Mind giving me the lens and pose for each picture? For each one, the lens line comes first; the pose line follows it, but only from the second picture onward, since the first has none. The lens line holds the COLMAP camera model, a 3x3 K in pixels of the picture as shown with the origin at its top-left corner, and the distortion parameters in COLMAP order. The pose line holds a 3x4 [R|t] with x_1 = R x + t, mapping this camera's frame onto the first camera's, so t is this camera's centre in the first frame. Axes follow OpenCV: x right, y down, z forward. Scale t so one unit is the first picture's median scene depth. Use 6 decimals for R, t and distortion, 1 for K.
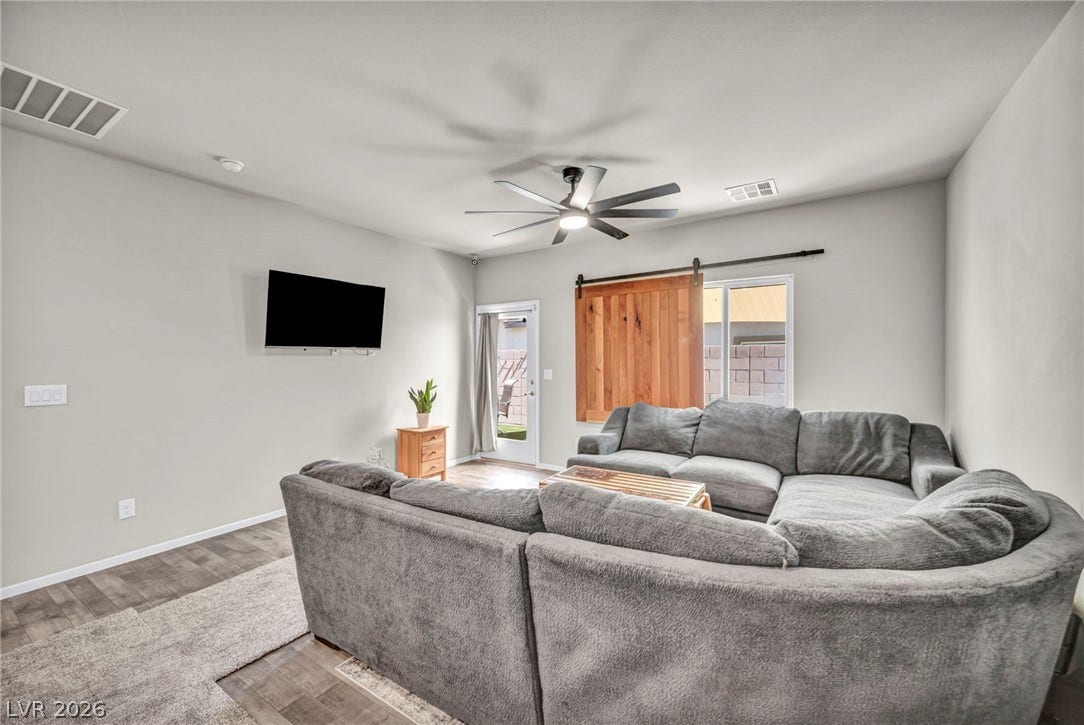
lens RADIAL K [[434.2, 0, 528.6], [0, 434.2, 362.1], [0, 0, 1]] dist [0.007710, -0.001695]
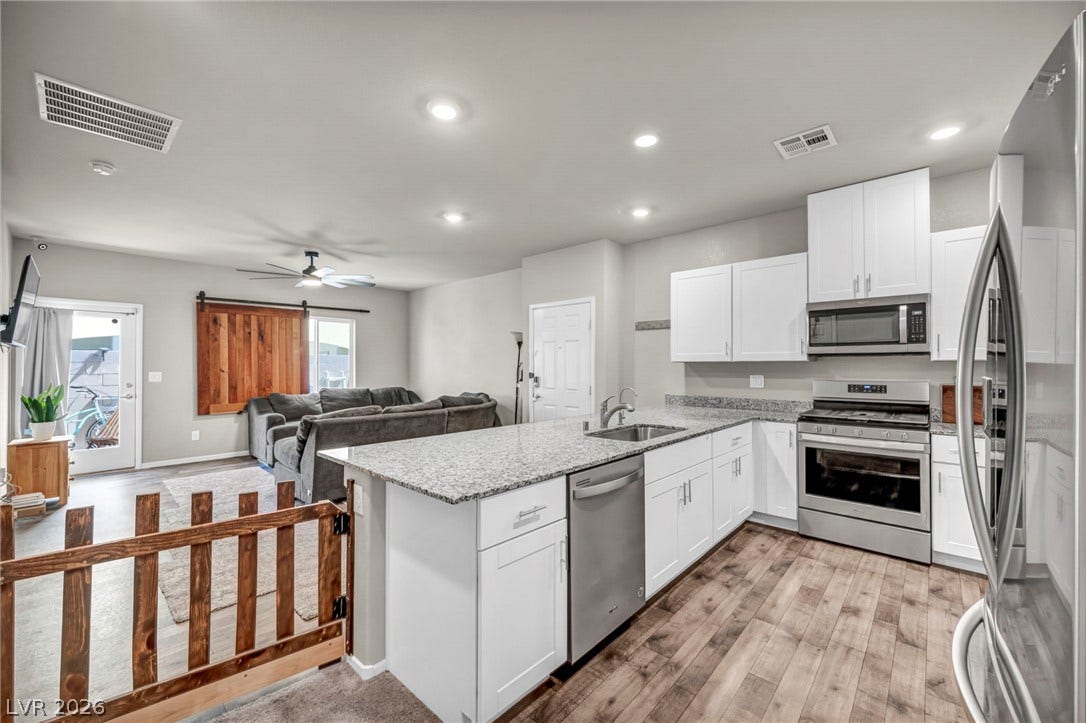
lens RADIAL K [[435.0, 0, 551.7], [0, 435.0, 357.1], [0, 0, 1]] dist [0.007710, -0.001695]
pose [[0.144117, 0.025721, 0.989226, -1.046360], [0.004108, 0.999638, -0.026590, 0.015171], [-0.989552, 0.007896, 0.143959, -0.126713]]
